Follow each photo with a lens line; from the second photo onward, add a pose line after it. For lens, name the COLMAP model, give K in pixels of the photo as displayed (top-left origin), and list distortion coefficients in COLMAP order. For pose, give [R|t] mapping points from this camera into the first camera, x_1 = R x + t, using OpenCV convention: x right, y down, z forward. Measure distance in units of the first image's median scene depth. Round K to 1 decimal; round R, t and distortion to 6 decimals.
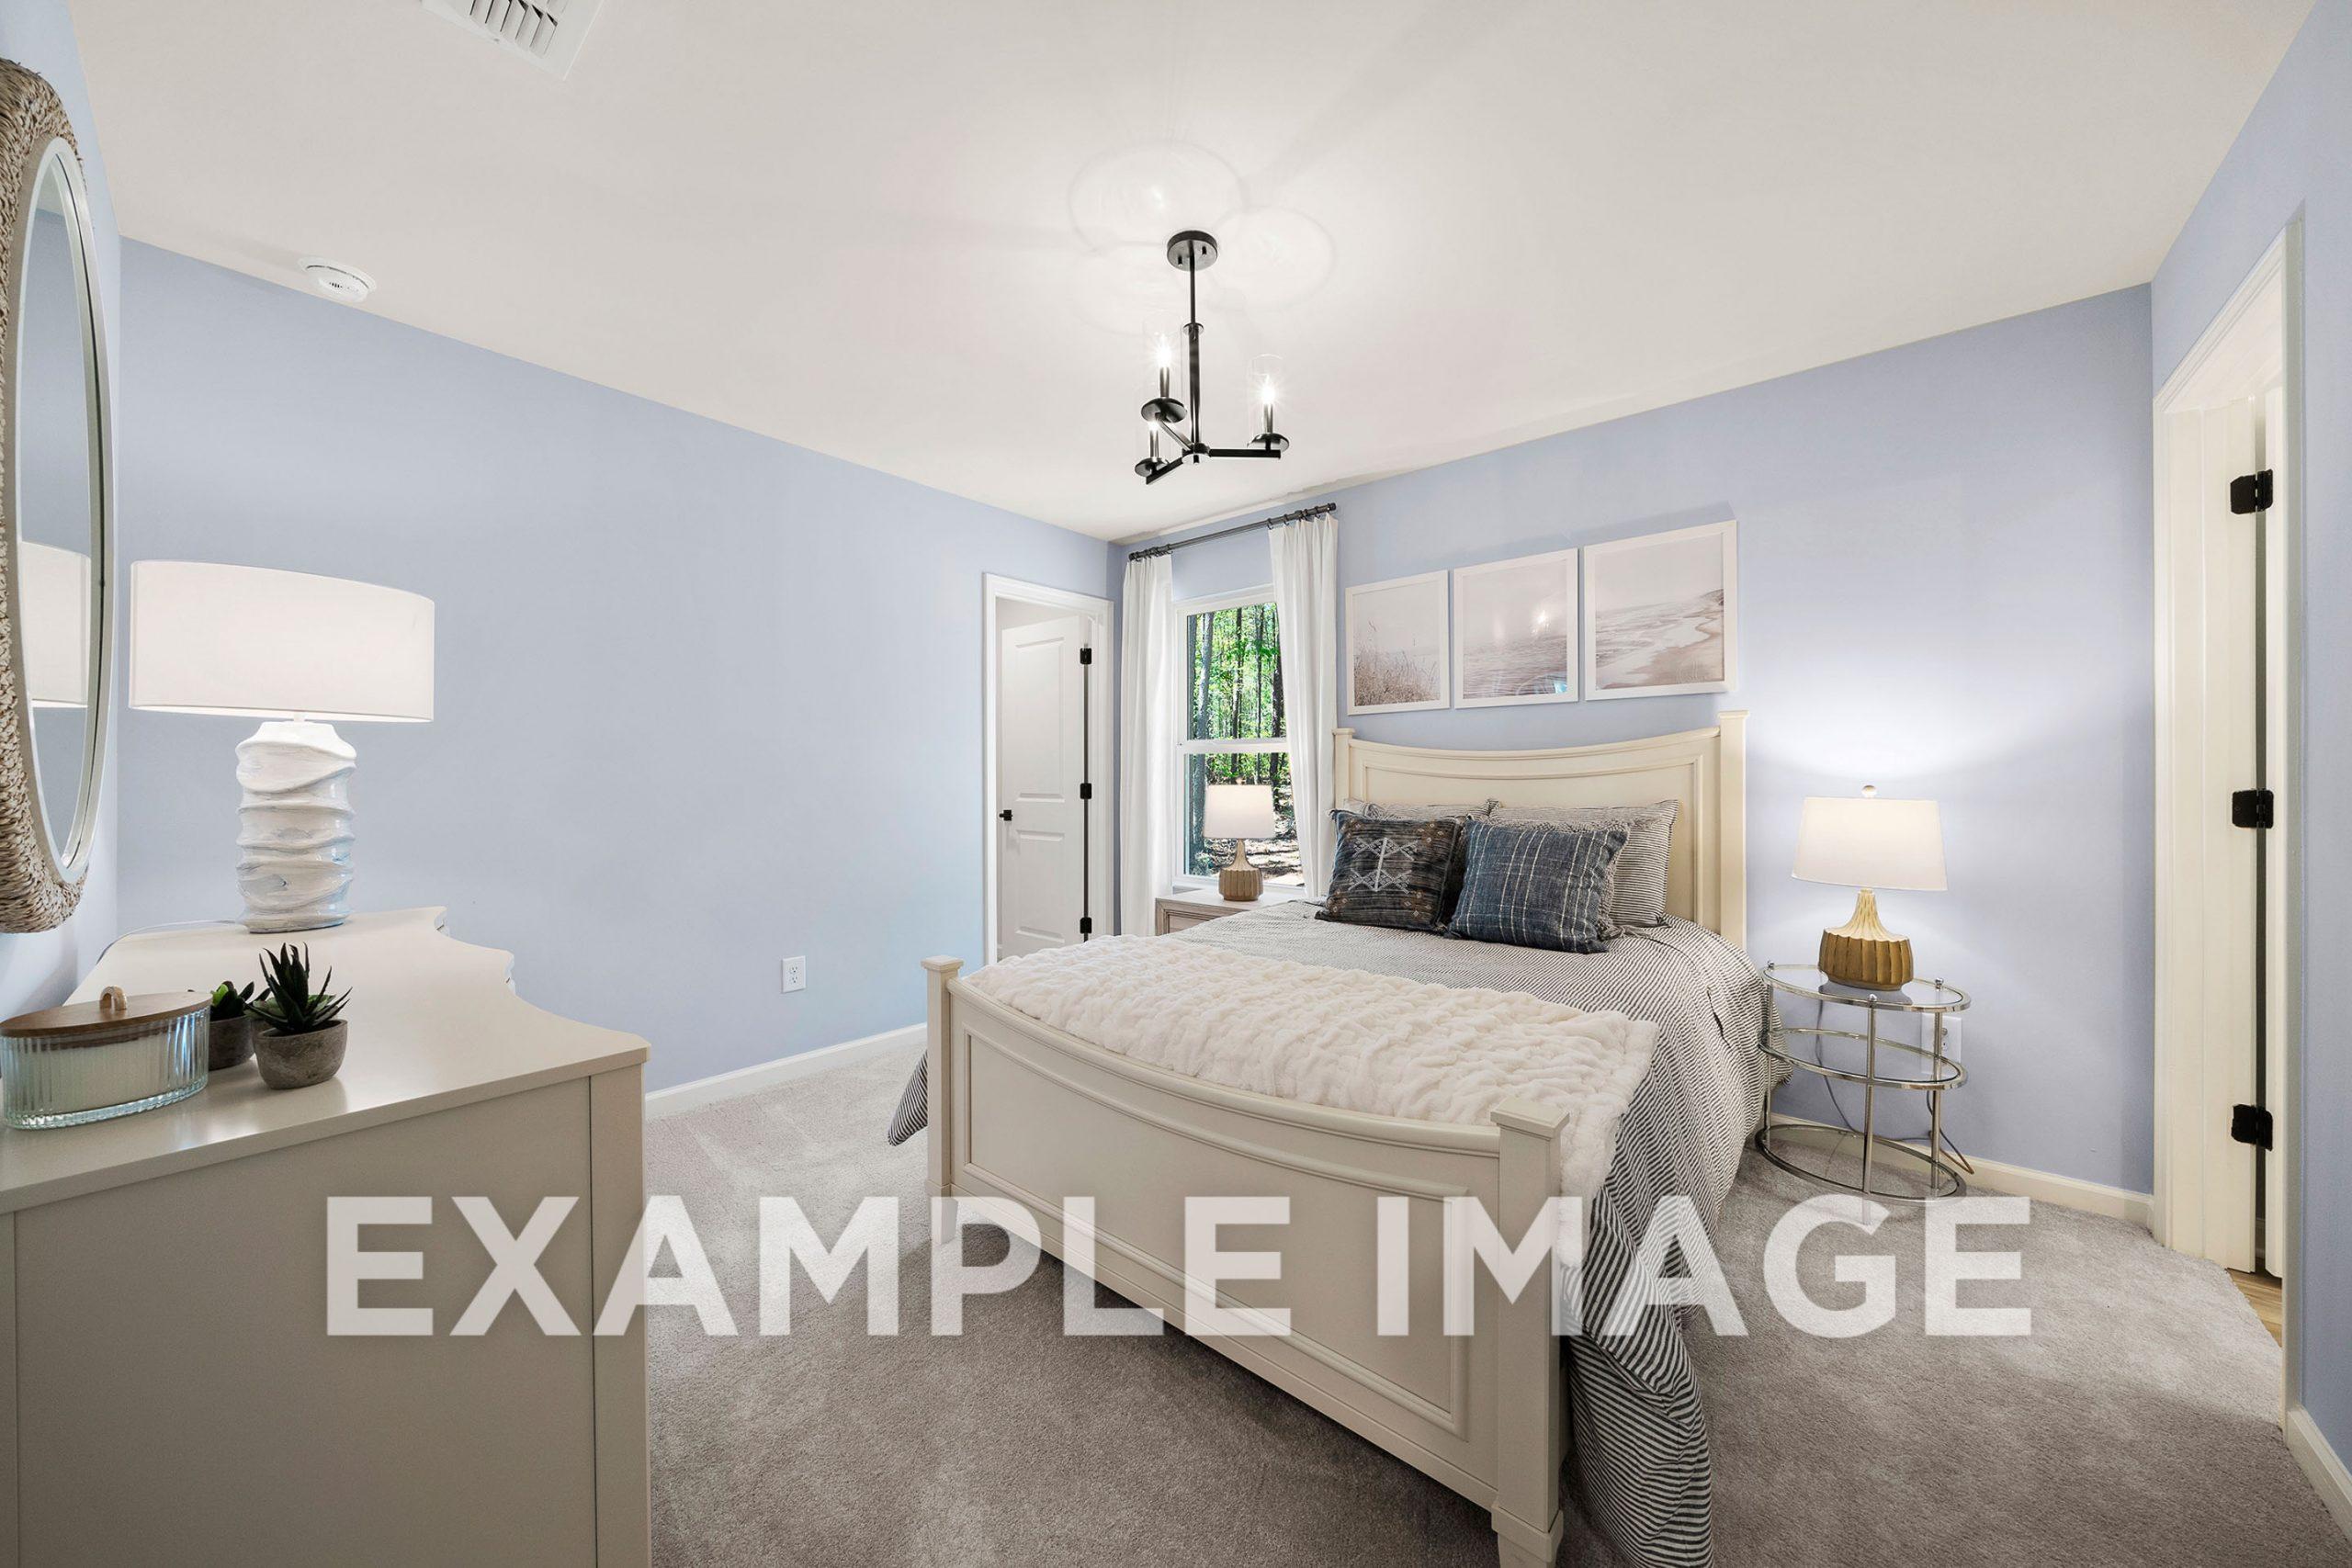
lens RADIAL K [[840.0, 0, 1160.0], [0, 840.0, 785.1], [0, 0, 1]] dist [-0.008611, -0.000081]
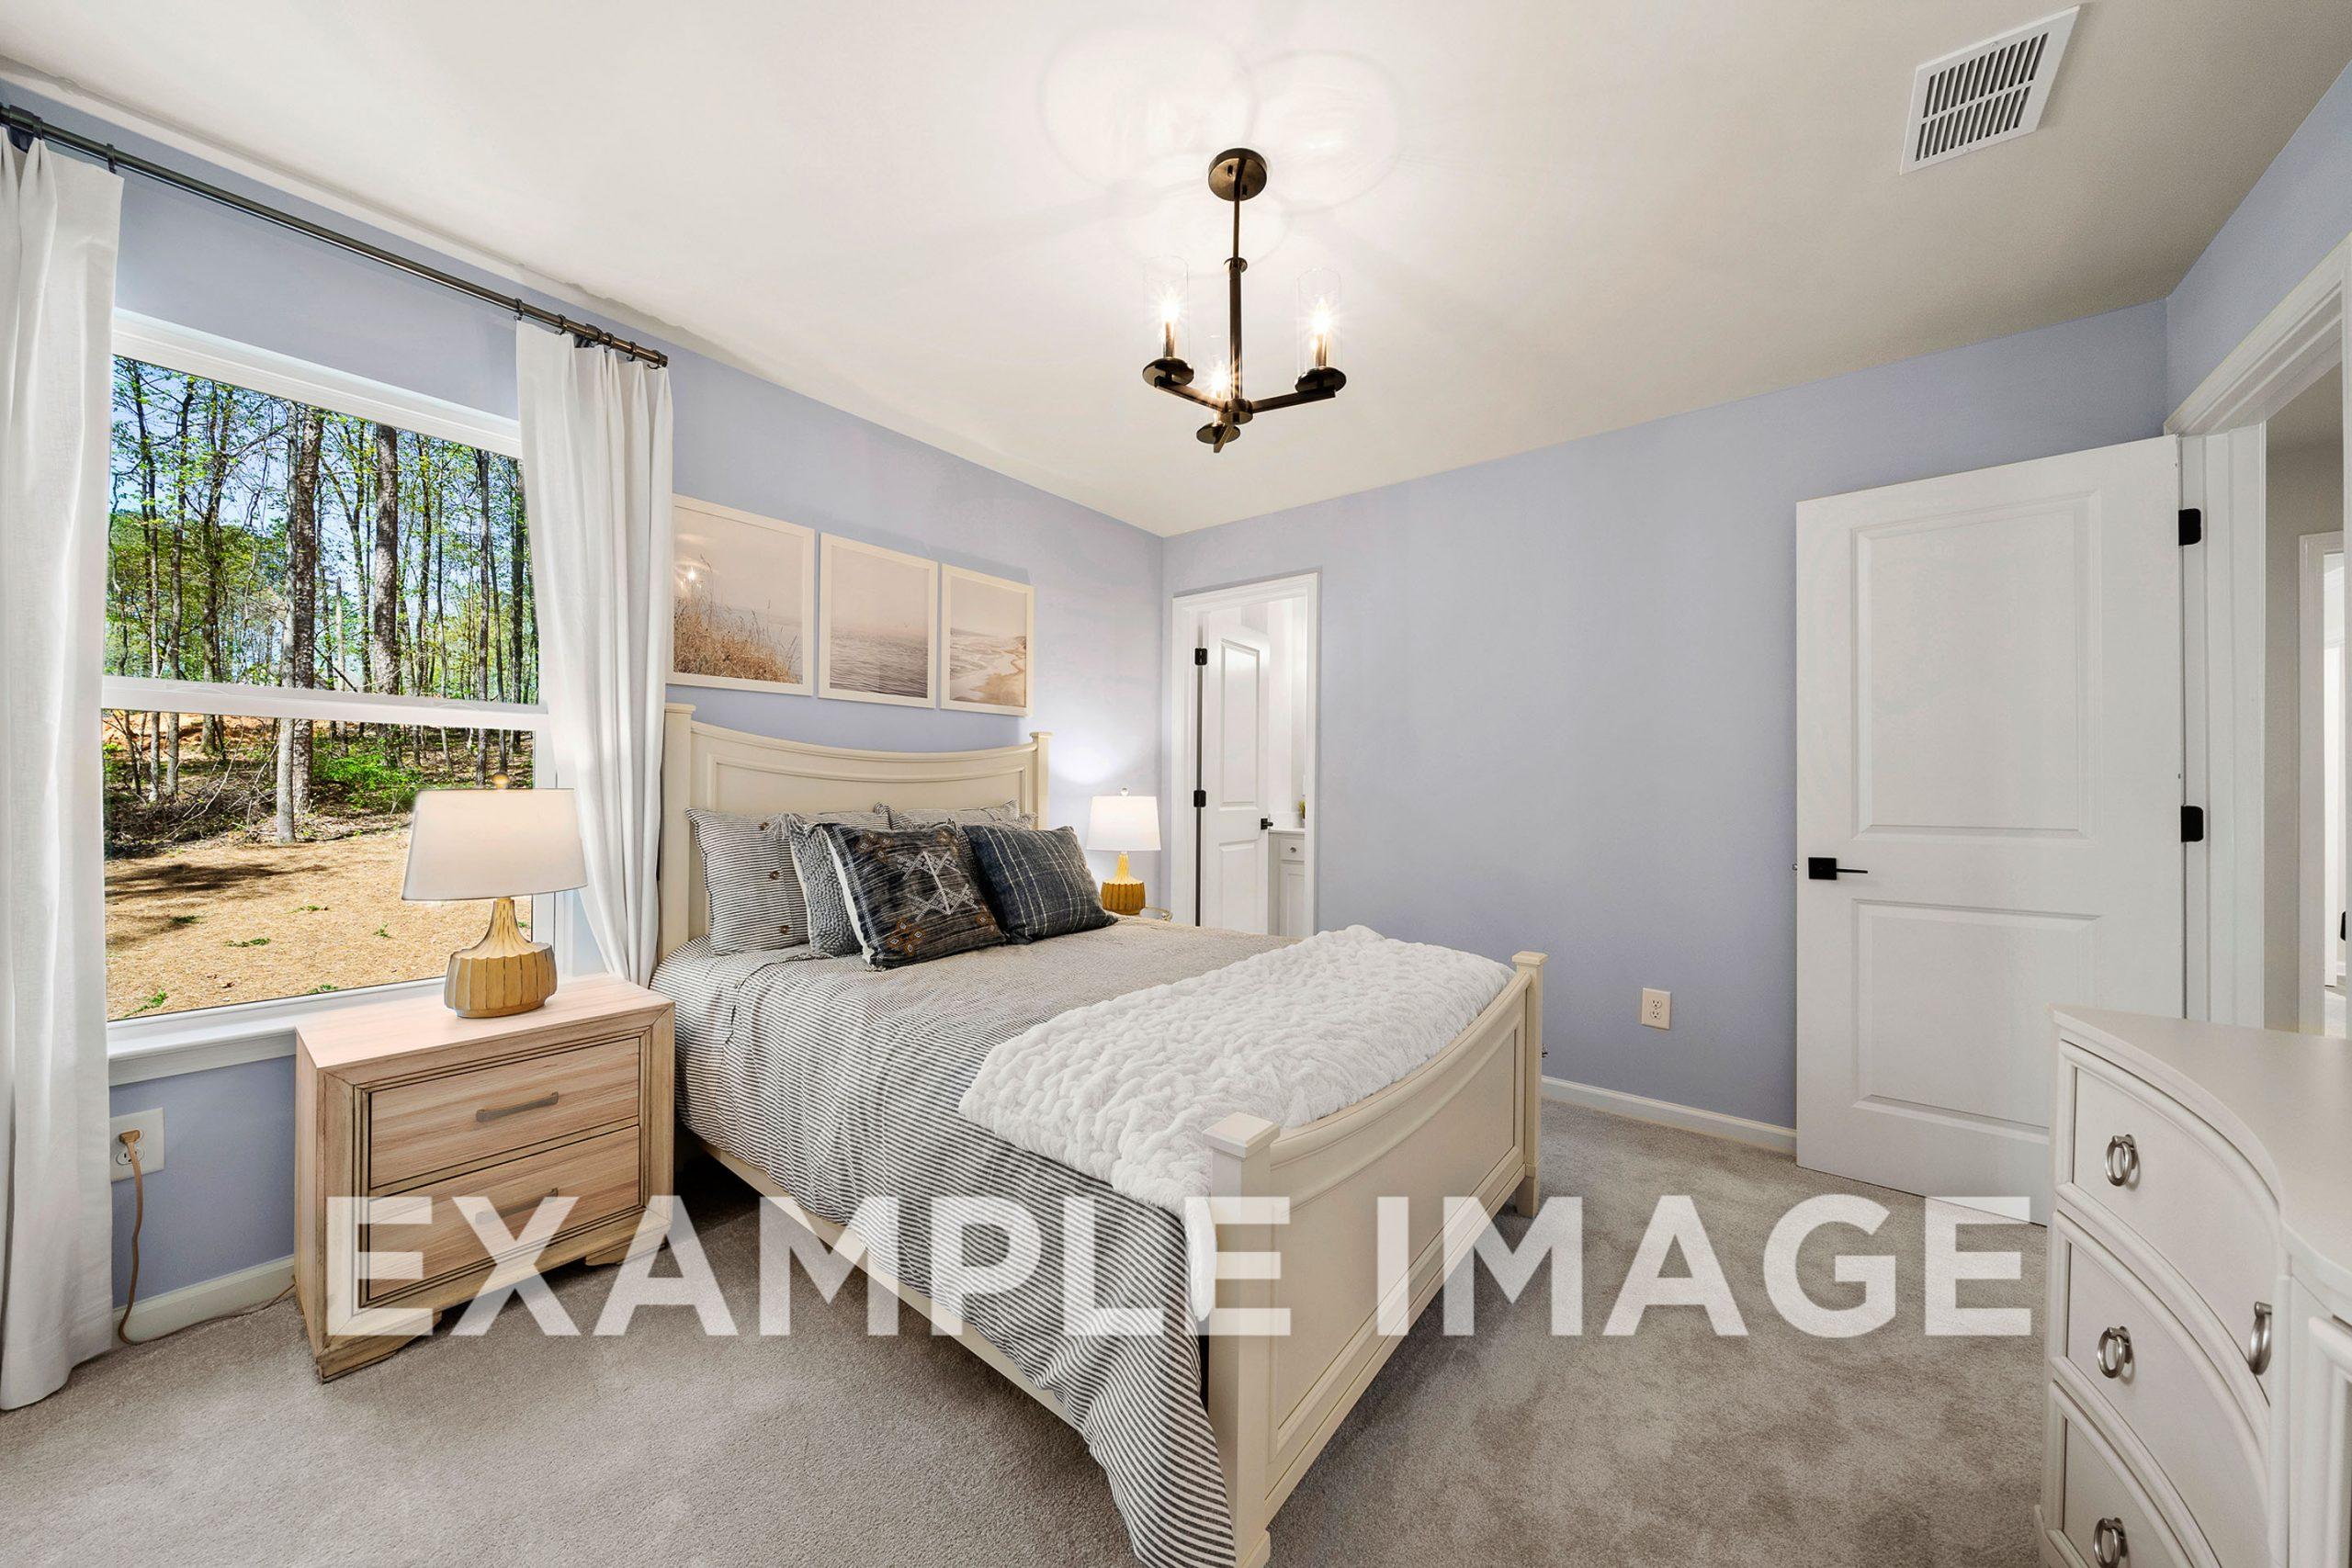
lens RADIAL K [[840.0, 0, 1160.0], [0, 840.0, 785.1], [0, 0, 1]] dist [-0.008611, -0.000081]
pose [[-0.096077, -0.001396, 0.995373, -0.595444], [-0.003598, 0.999993, 0.001055, -0.006020], [-0.995367, -0.003480, -0.096081, 0.848470]]
